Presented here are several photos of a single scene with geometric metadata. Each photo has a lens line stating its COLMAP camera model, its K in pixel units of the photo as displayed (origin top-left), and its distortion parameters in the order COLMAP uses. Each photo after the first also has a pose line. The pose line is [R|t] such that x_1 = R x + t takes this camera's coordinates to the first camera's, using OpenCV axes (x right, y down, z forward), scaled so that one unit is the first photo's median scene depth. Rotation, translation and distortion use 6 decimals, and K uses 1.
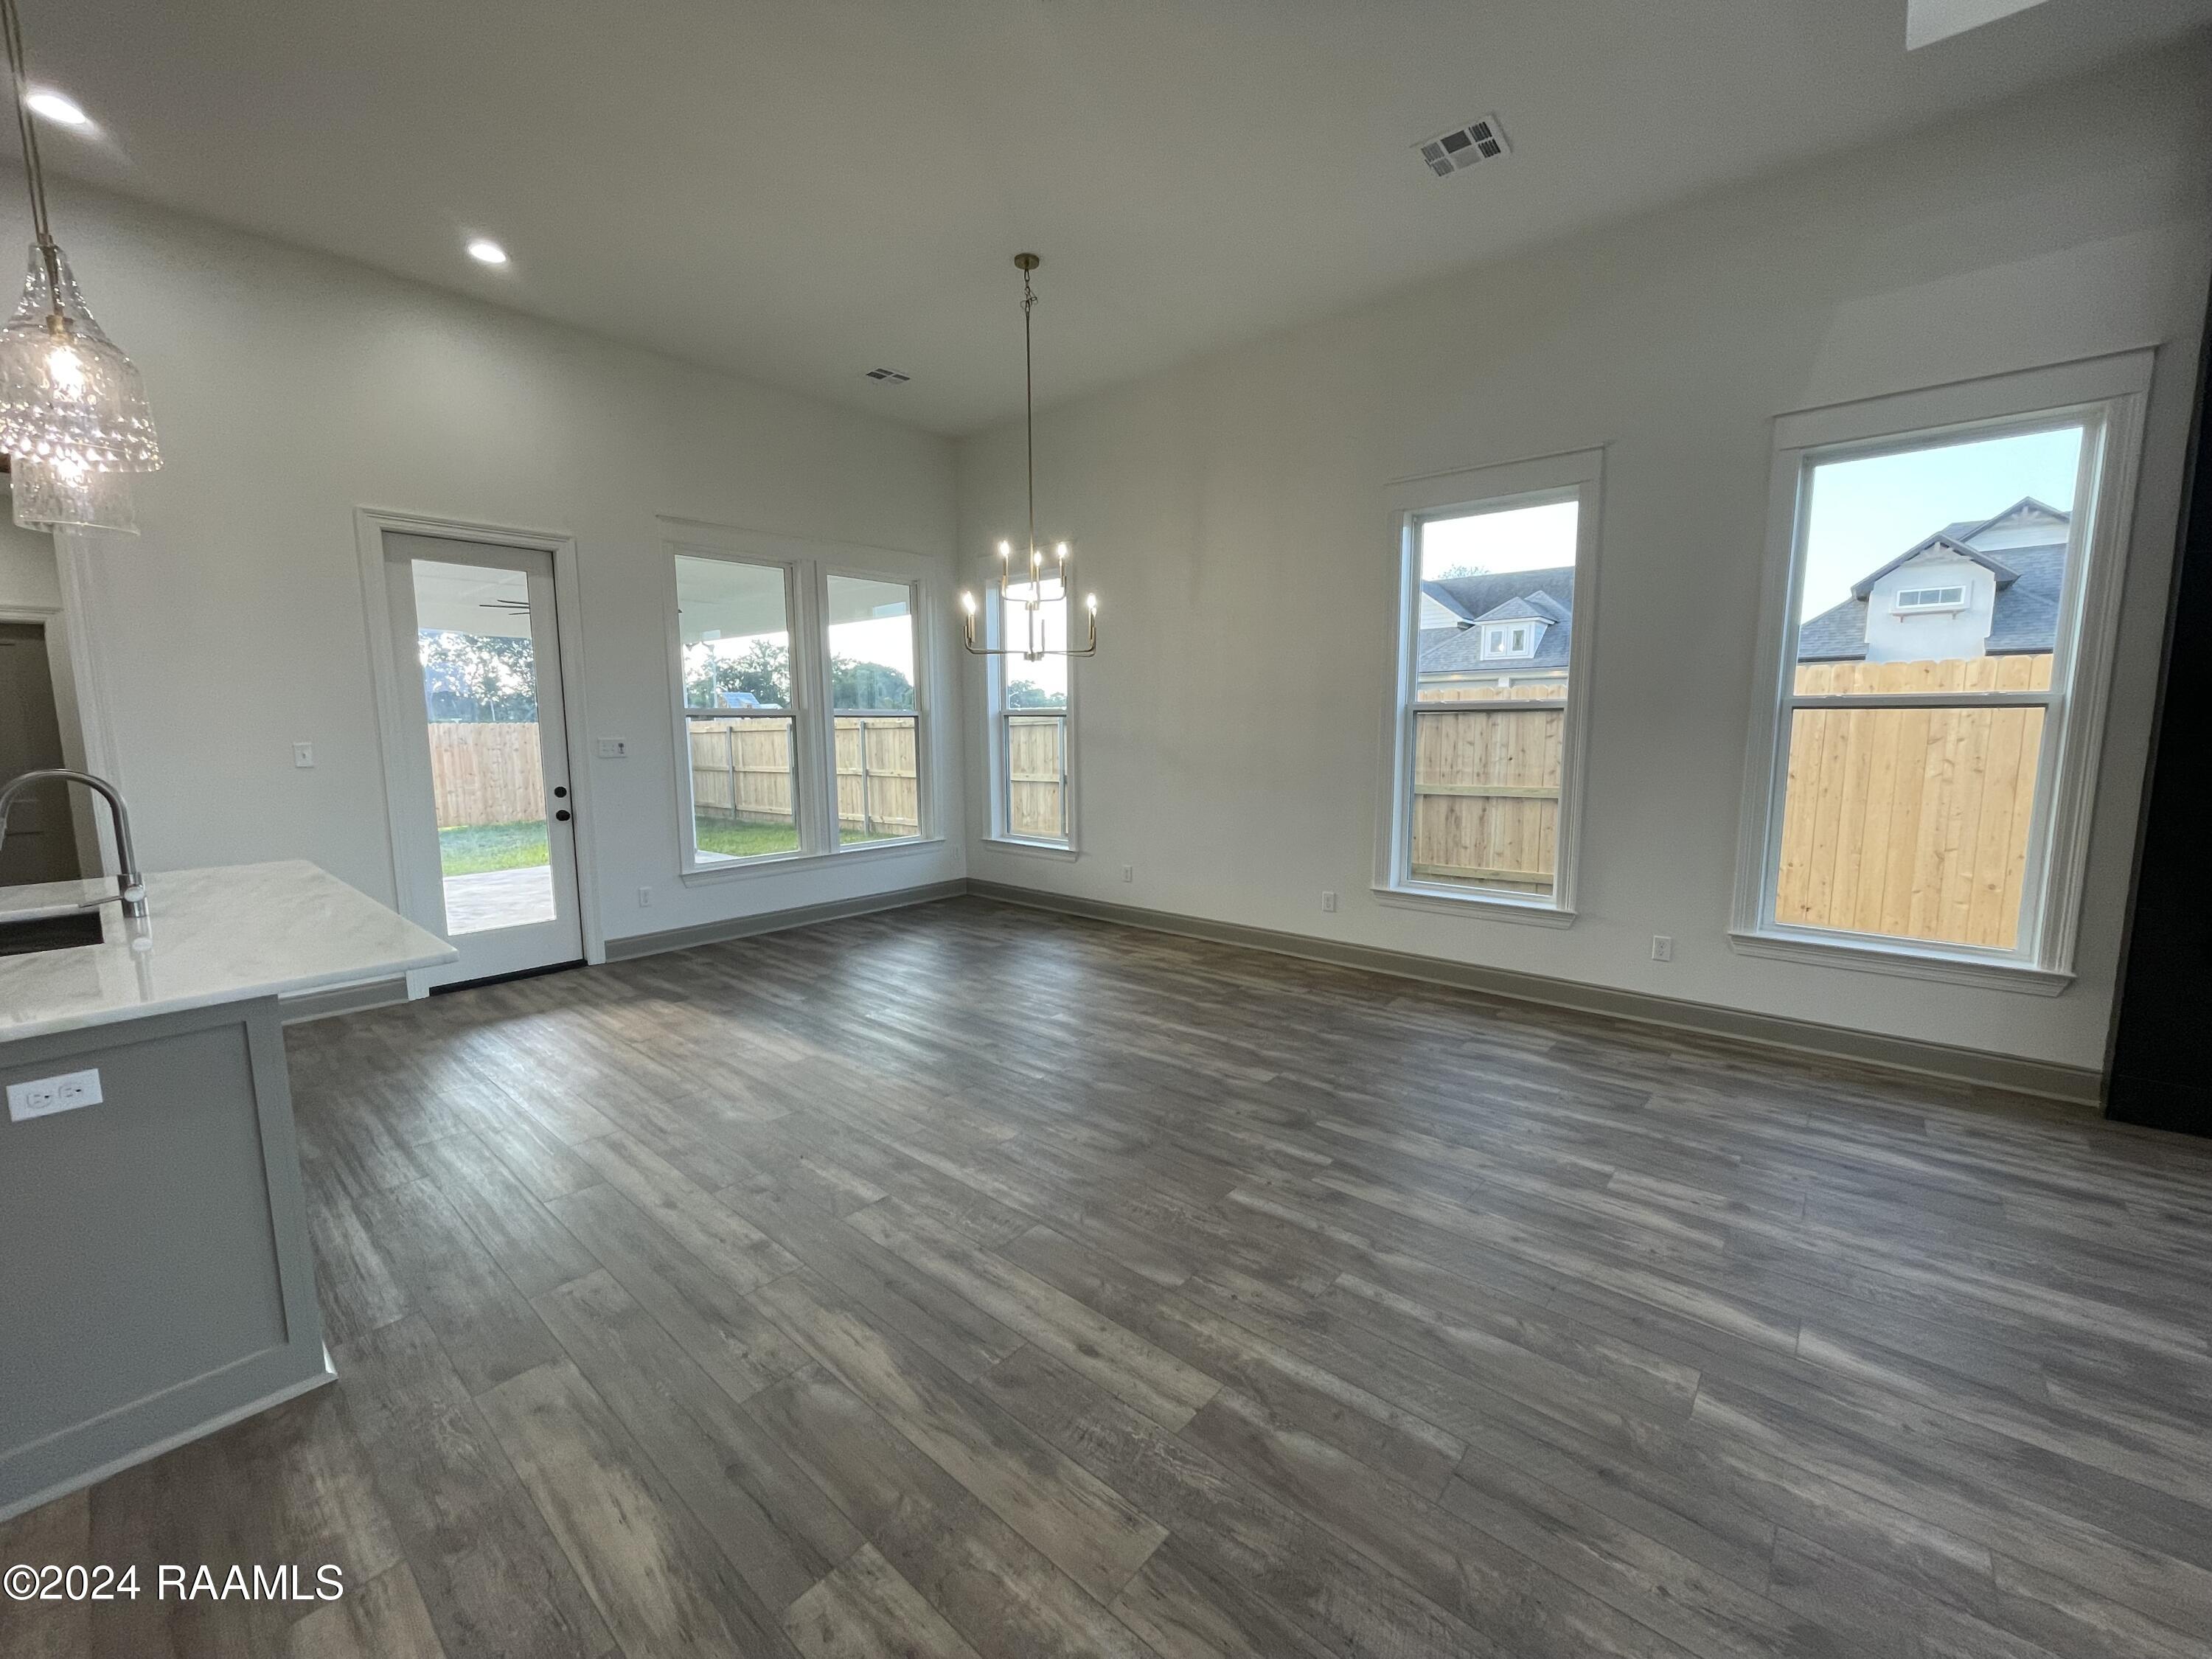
lens RADIAL K [[889.1, 0, 1105.6], [0, 889.1, 834.4], [0, 0, 1]] dist [-0.002157, 0.000894]
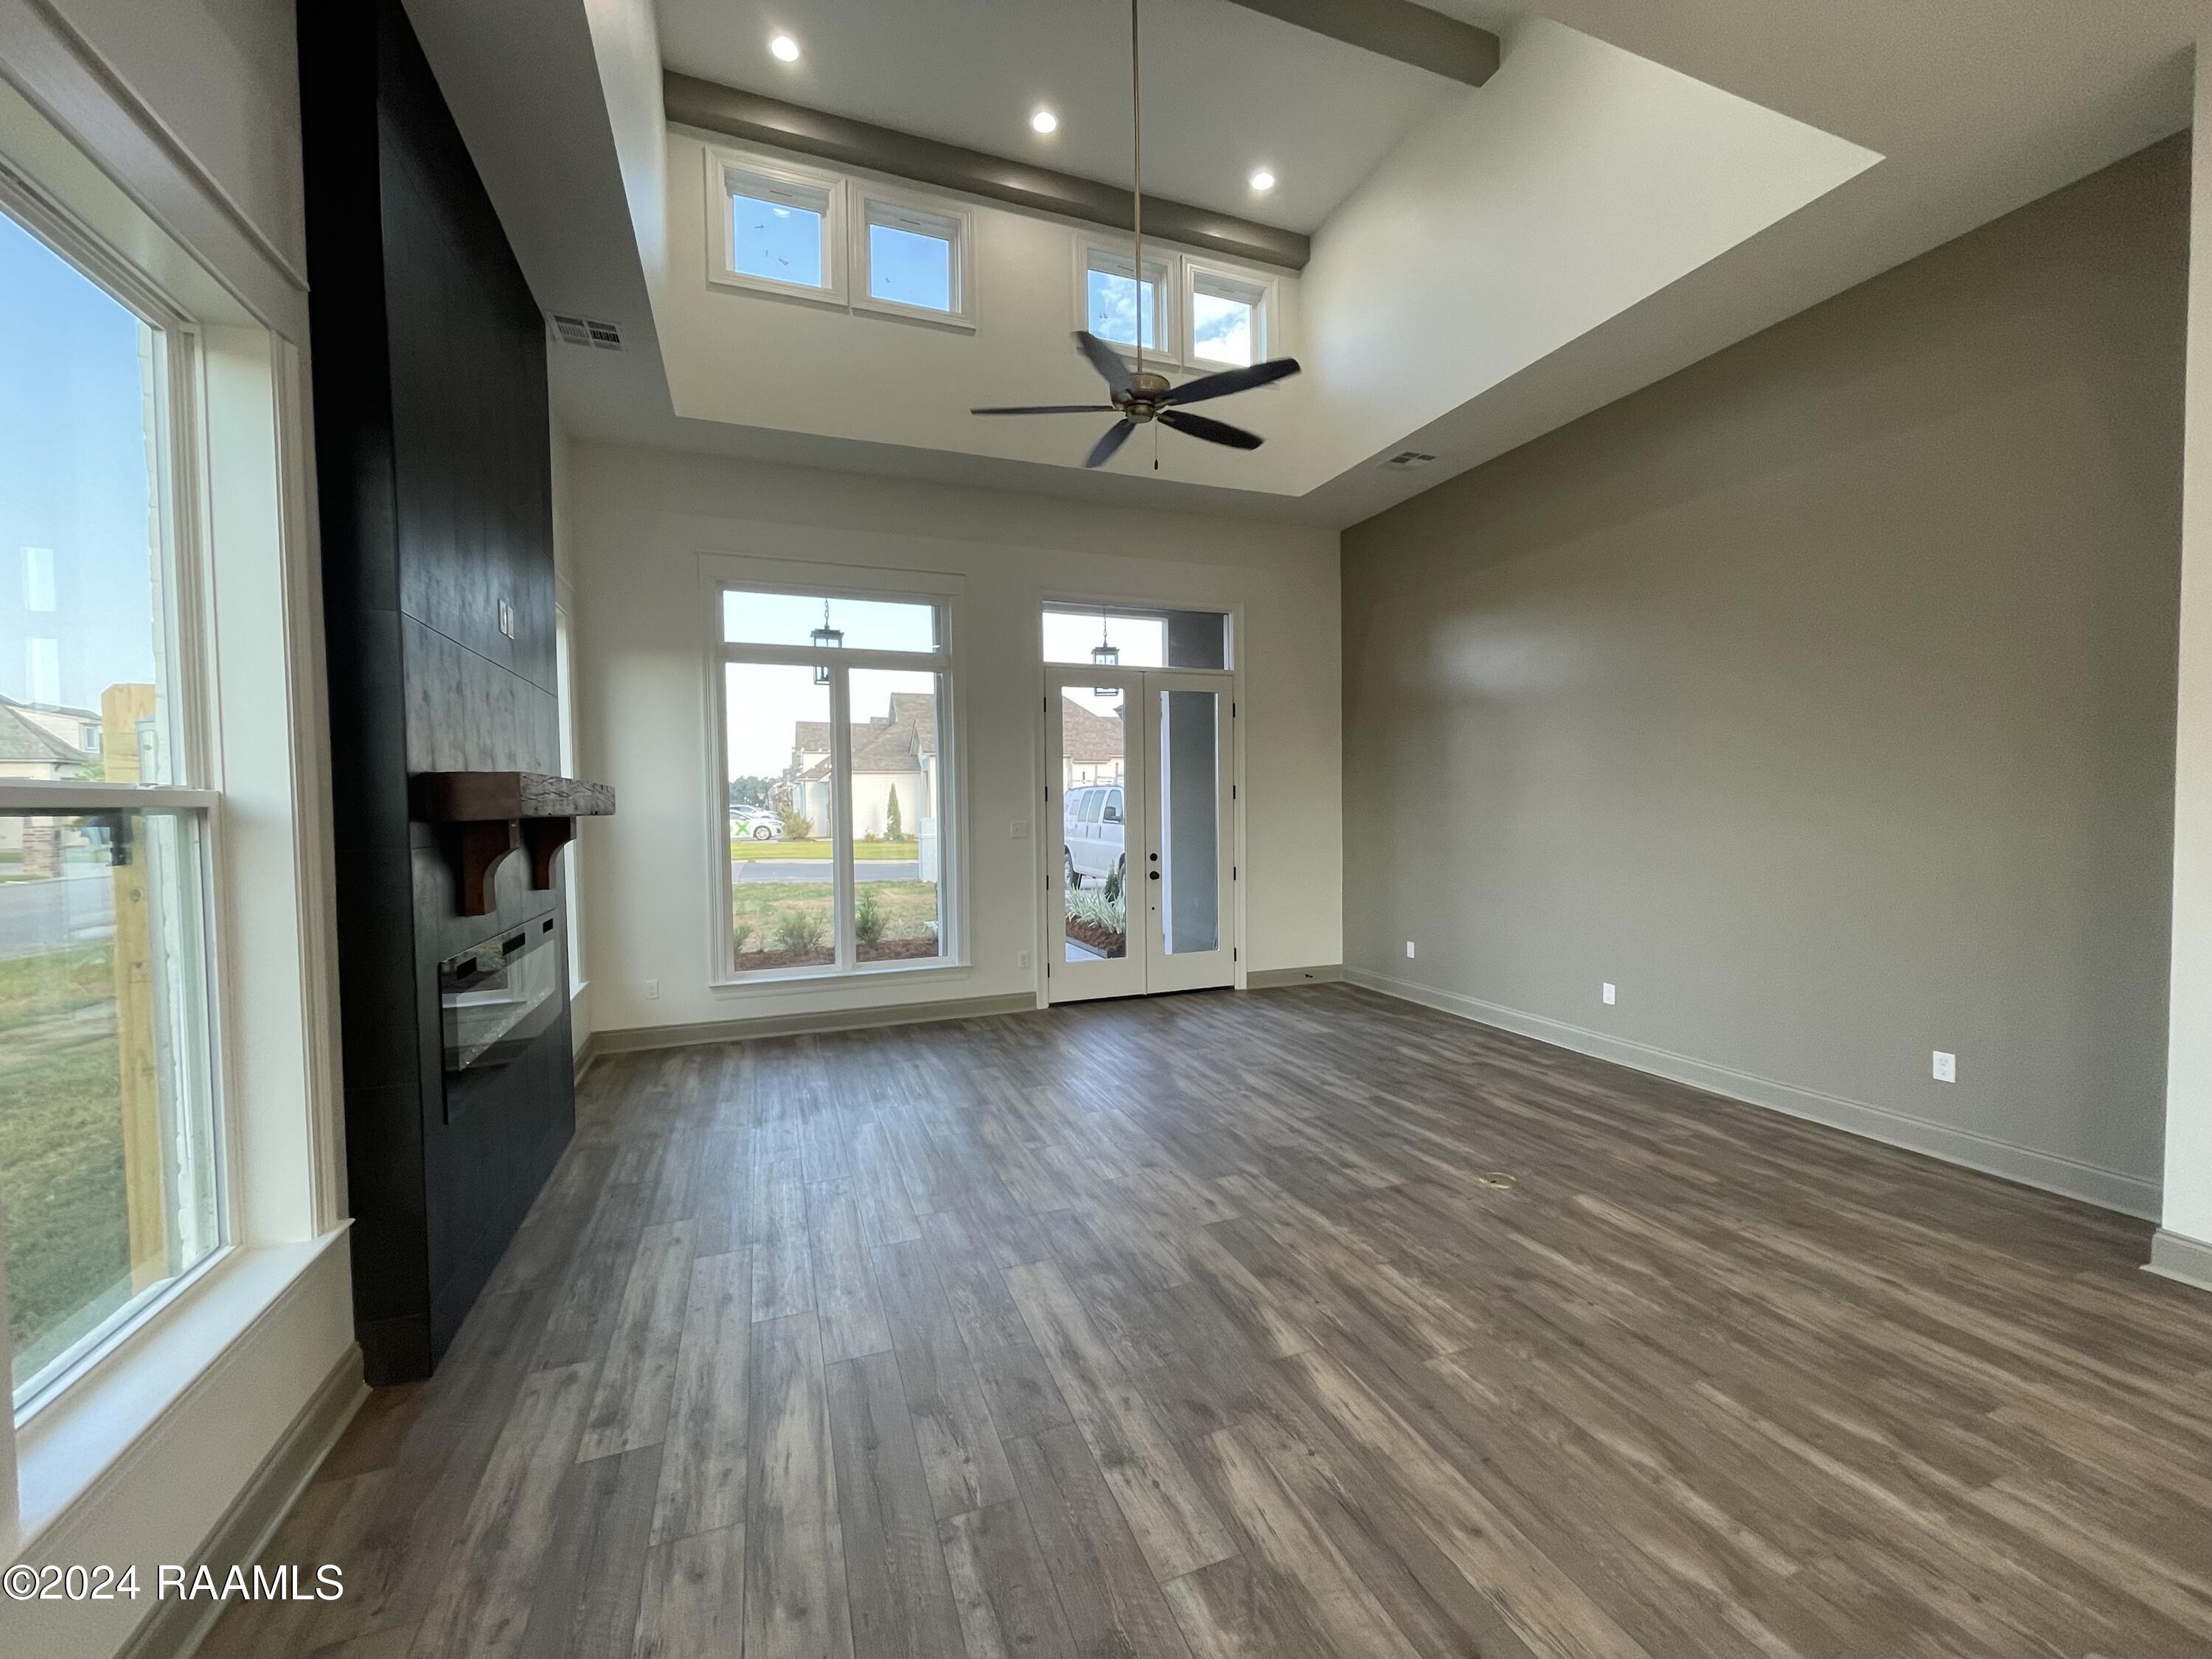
lens RADIAL K [[889.1, 0, 1105.6], [0, 889.1, 834.4], [0, 0, 1]] dist [-0.002157, 0.000894]
pose [[-0.883186, 0.001892, 0.469019, 0.273464], [0.078972, 0.986315, 0.144730, -0.158739], [-0.462326, 0.164863, -0.871249, 1.175318]]
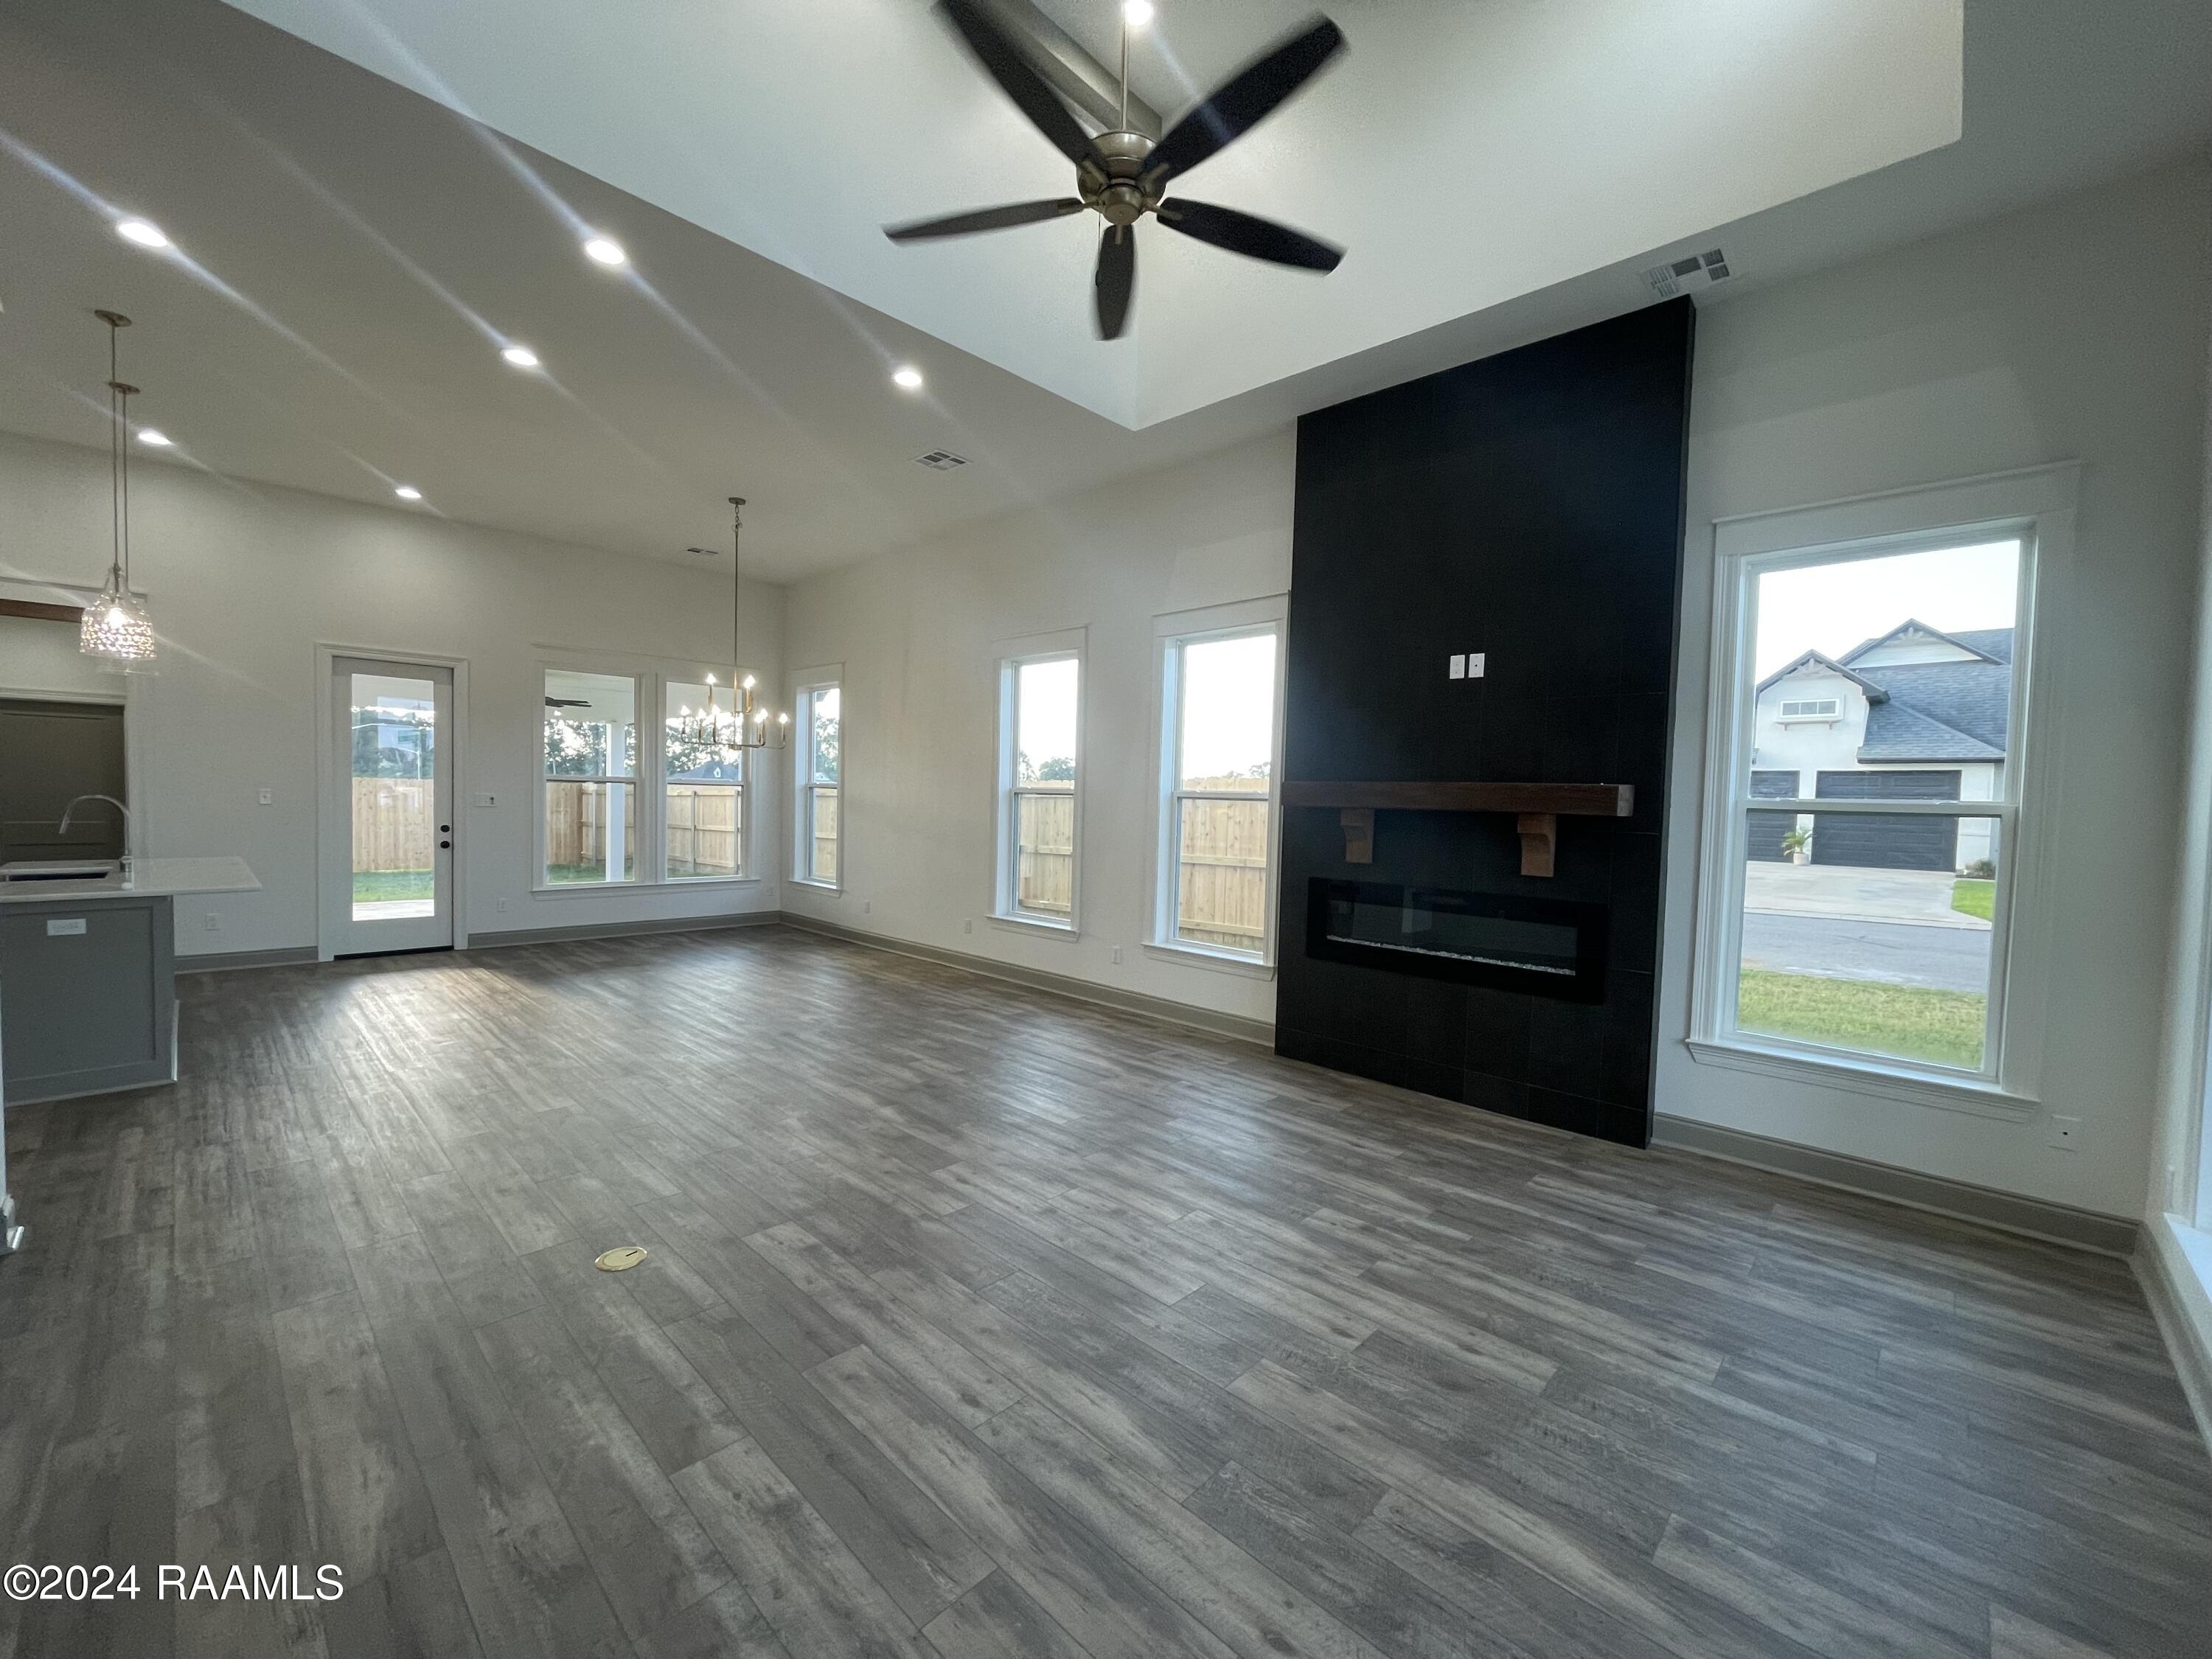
lens RADIAL K [[889.1, 0, 1105.6], [0, 889.1, 834.4], [0, 0, 1]] dist [-0.002157, 0.000894]
pose [[0.998180, 0.034710, -0.049313, 0.798826], [-0.038857, 0.995554, -0.085806, 0.065941], [0.046116, 0.087566, 0.995091, -0.589828]]
